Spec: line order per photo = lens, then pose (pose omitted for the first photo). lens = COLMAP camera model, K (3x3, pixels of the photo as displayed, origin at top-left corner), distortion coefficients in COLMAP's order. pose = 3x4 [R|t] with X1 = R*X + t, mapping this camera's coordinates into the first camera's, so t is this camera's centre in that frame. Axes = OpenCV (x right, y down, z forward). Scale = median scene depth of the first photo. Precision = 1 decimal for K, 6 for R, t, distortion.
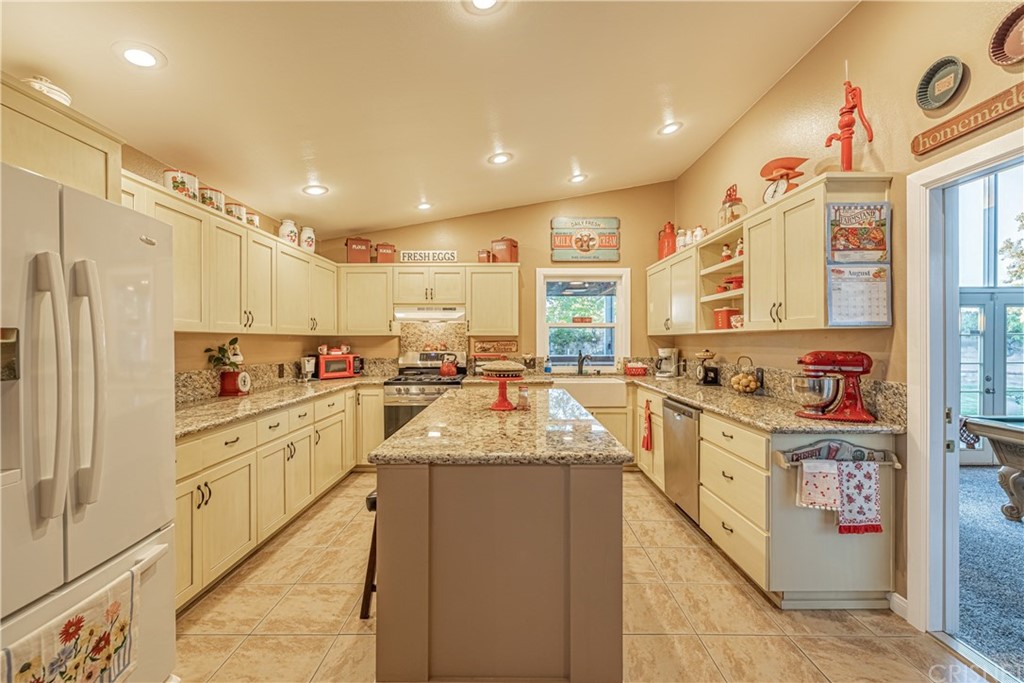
lens RADIAL K [[433.0, 0, 512.0], [0, 433.0, 341.5], [0, 0, 1]] dist [0.000117, -0.000116]
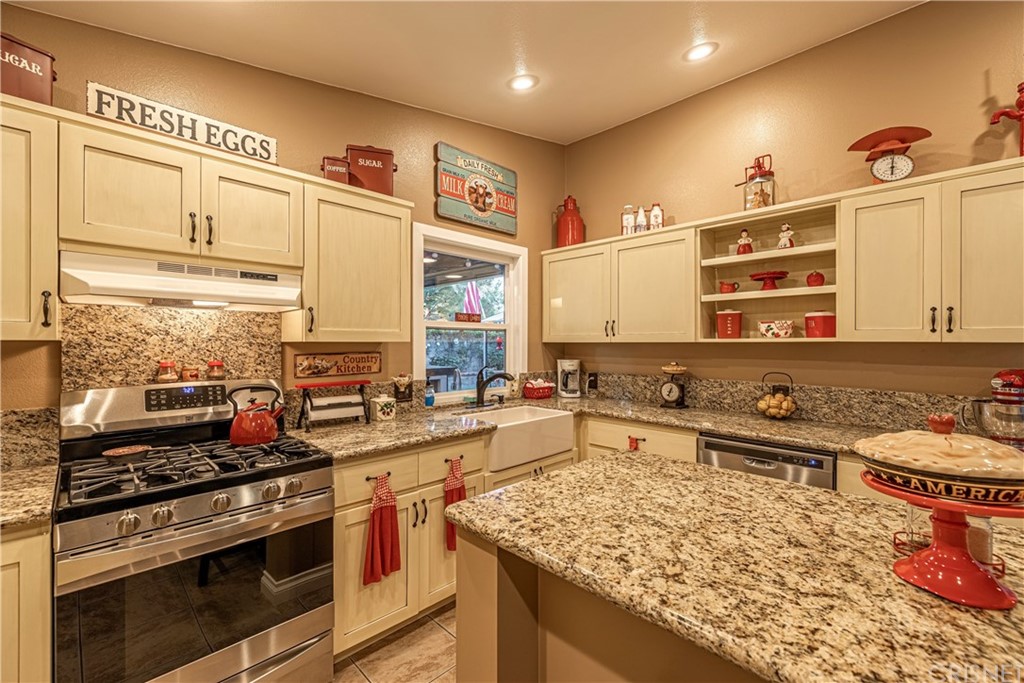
lens RADIAL K [[425.2, 0, 504.2], [0, 425.2, 341.7], [0, 0, 1]] dist [-0.002933, 0.000067]
pose [[0.705499, 0.003414, 0.708702, -0.251393], [-0.001760, 0.999994, -0.003066, -0.012767], [-0.708708, 0.000916, 0.705501, 0.533218]]
